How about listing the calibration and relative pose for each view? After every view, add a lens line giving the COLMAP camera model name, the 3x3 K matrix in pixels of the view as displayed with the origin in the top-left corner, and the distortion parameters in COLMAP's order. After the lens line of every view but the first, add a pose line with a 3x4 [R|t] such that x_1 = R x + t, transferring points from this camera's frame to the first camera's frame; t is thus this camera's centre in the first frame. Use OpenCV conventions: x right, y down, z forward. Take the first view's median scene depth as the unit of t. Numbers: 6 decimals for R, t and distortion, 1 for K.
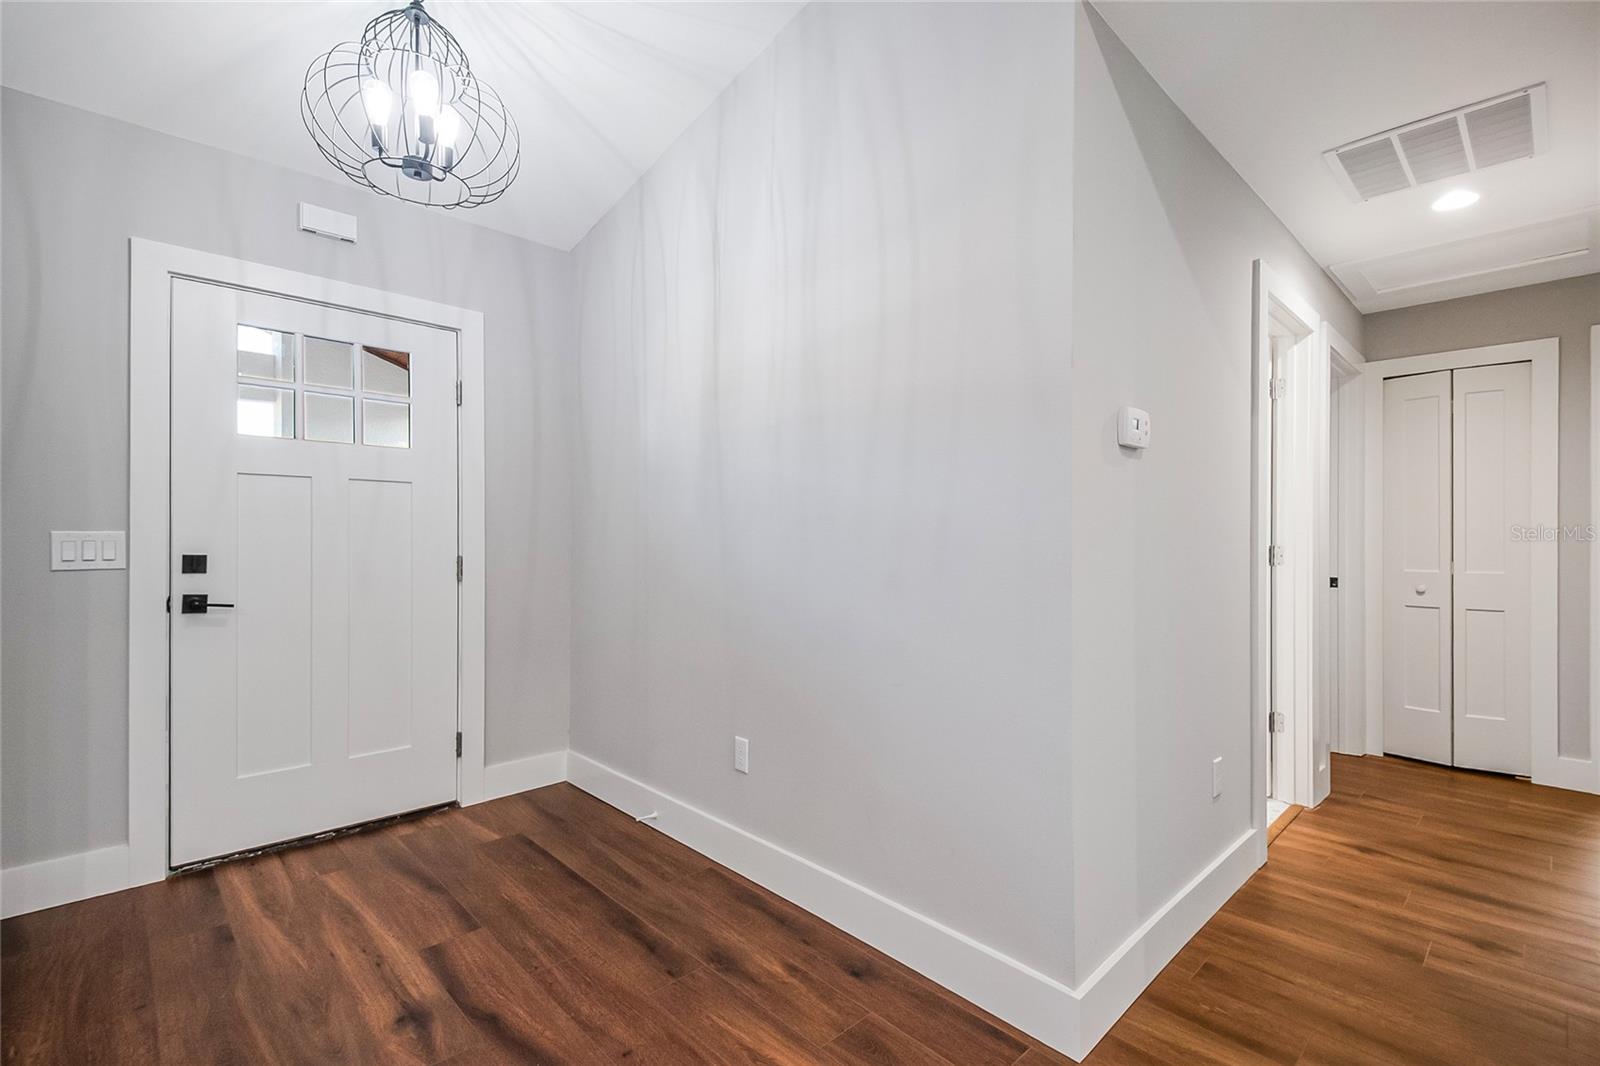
lens RADIAL K [[713.3, 0, 811.5], [0, 713.3, 549.4], [0, 0, 1]] dist [0.047496, -0.030144]
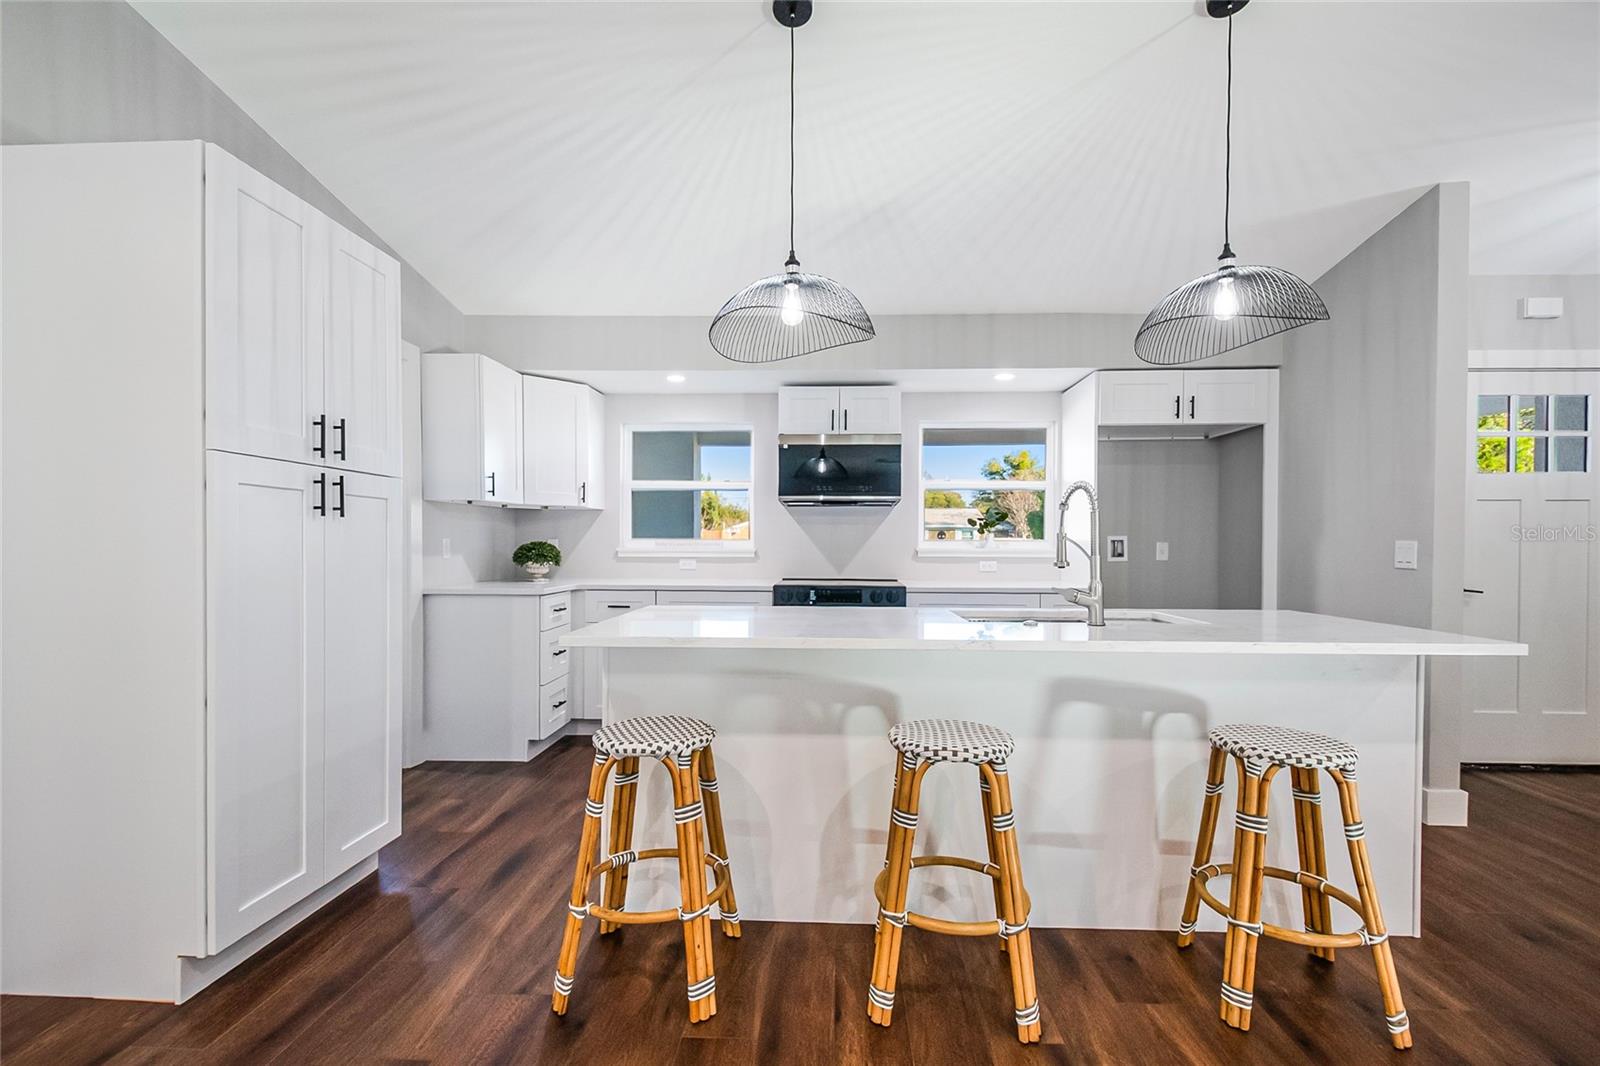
lens RADIAL K [[721.1, 0, 805.7], [0, 721.1, 554.5], [0, 0, 1]] dist [0.000546, -0.000394]
pose [[0.684104, 0.013589, -0.729257, -0.664999], [-0.012090, 0.999900, 0.007291, 0.009177], [0.729284, 0.003829, 0.684201, -0.959097]]
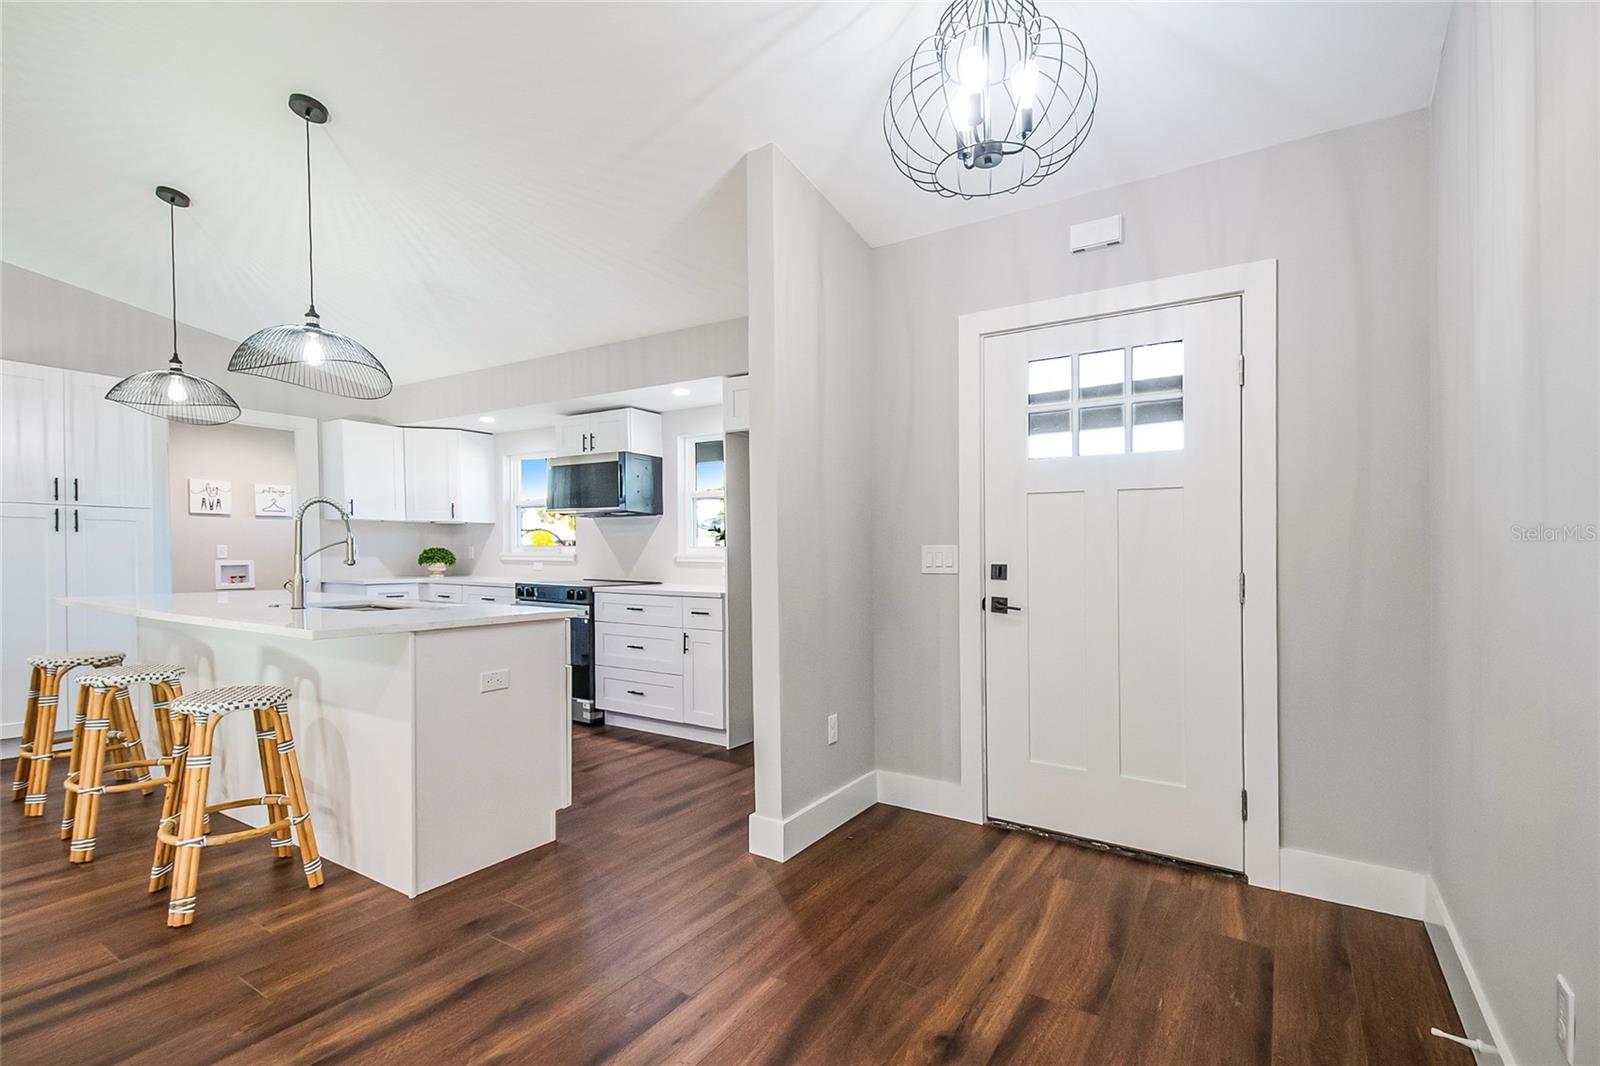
lens RADIAL K [[722.2, 0, 799.4], [0, 722.2, 561.1], [0, 0, 1]] dist [0.014777, -0.000627]
pose [[0.224855, 0.014660, -0.974282, 0.241460], [-0.017640, 0.999784, 0.010972, -0.004757], [0.974233, 0.014719, 0.225065, 0.408413]]
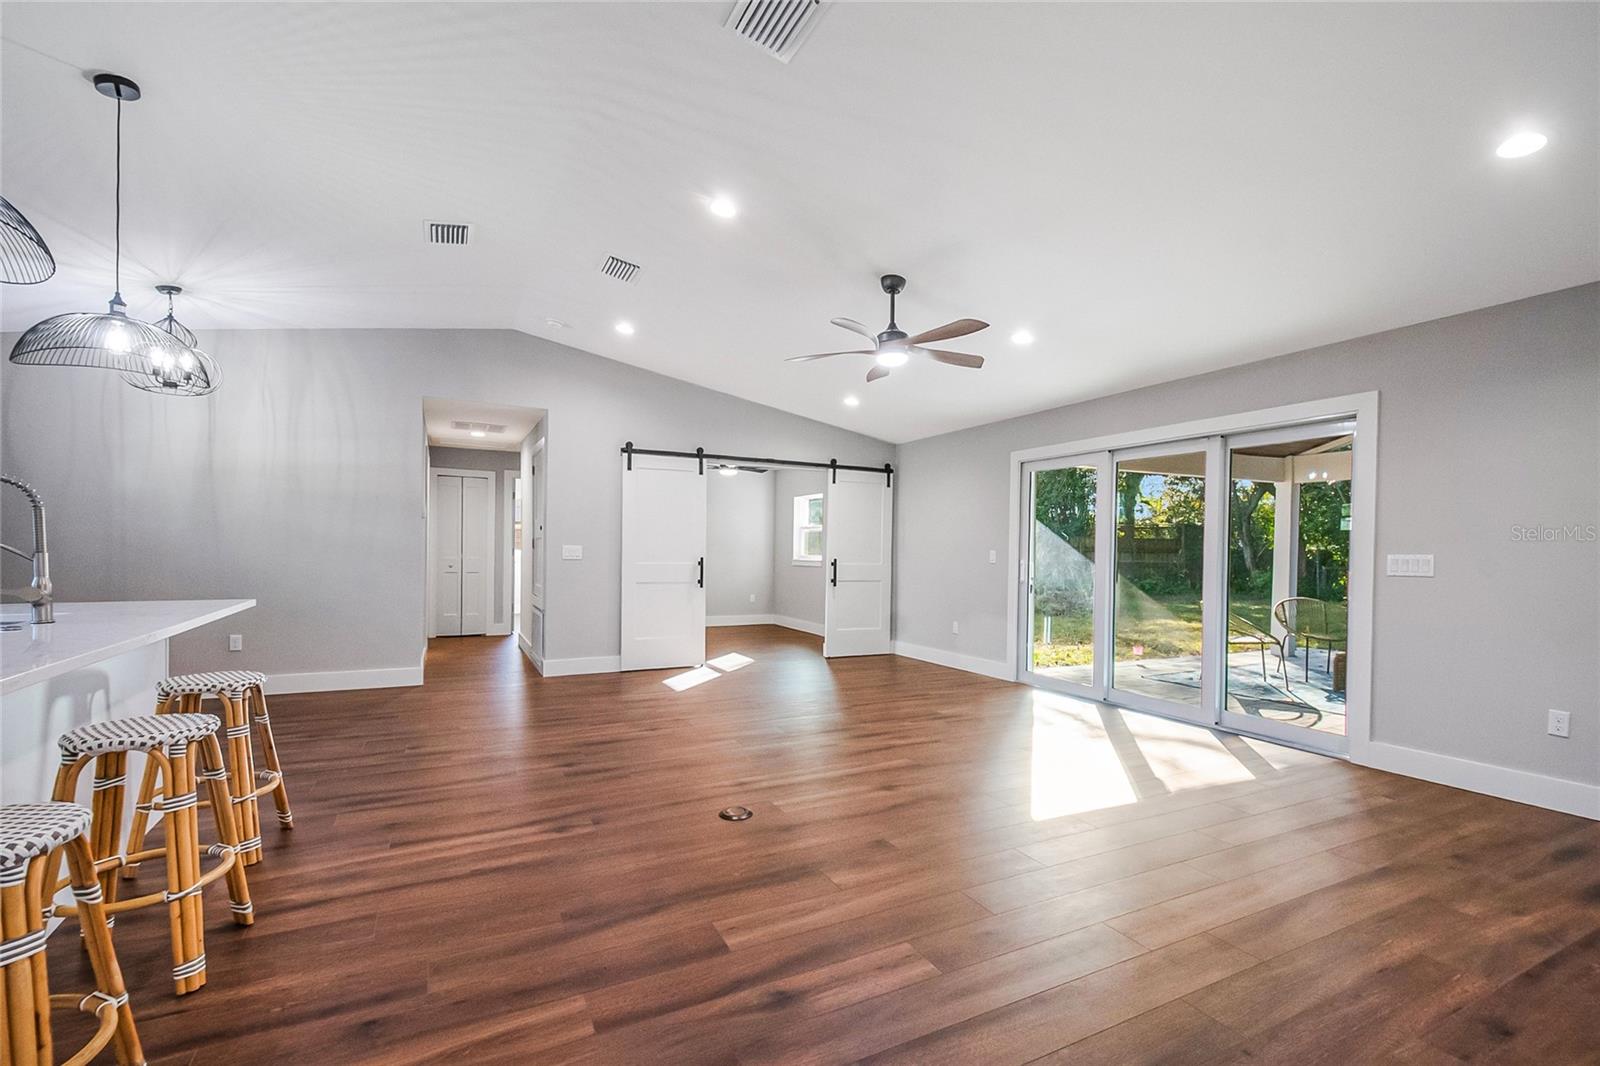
lens RADIAL K [[713.3, 0, 811.5], [0, 713.3, 549.4], [0, 0, 1]] dist [0.047496, -0.030144]
pose [[0.292156, 0.003756, 0.956363, -1.630501], [-0.001406, 0.999993, -0.003498, 0.011426], [-0.956370, -0.000323, 0.292160, -1.255363]]
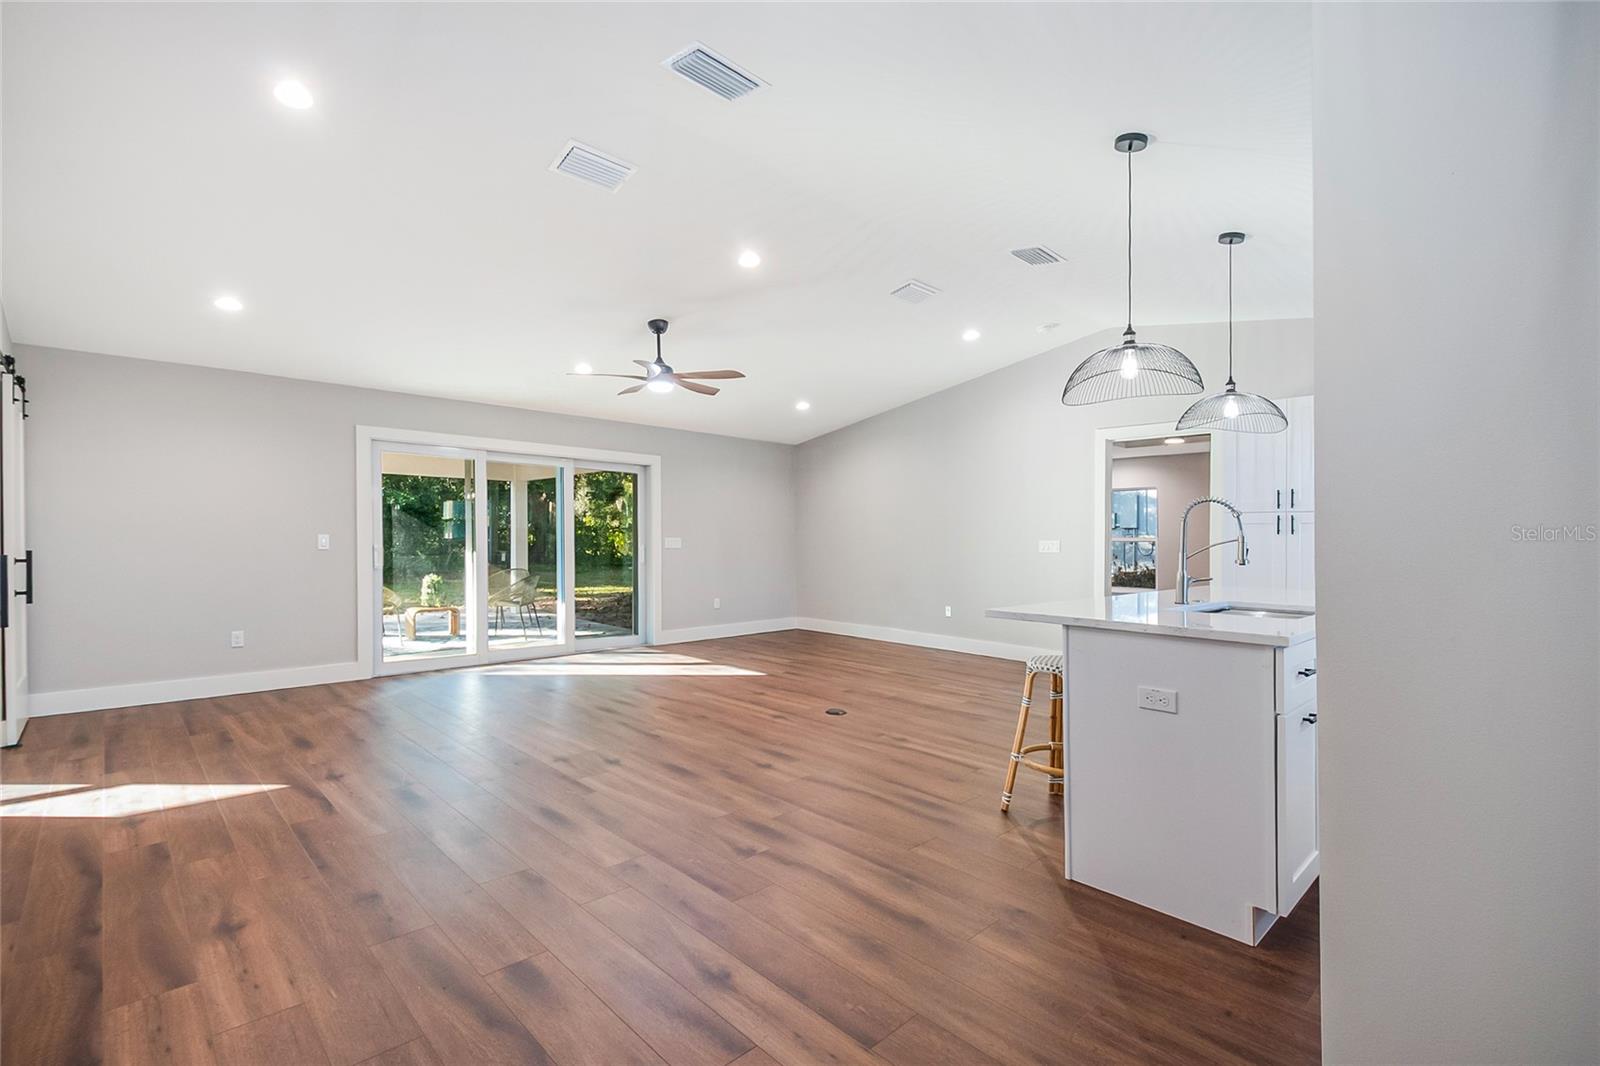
lens RADIAL K [[719.7, 0, 800.0], [0, 719.7, 533.0], [0, 0, 1]] dist [0.013270, 0.000112]
pose [[-0.999904, -0.009918, 0.009718, -0.420369], [-0.009910, 0.999950, 0.000898, -0.014430], [-0.009727, 0.000802, -0.999952, 1.113022]]
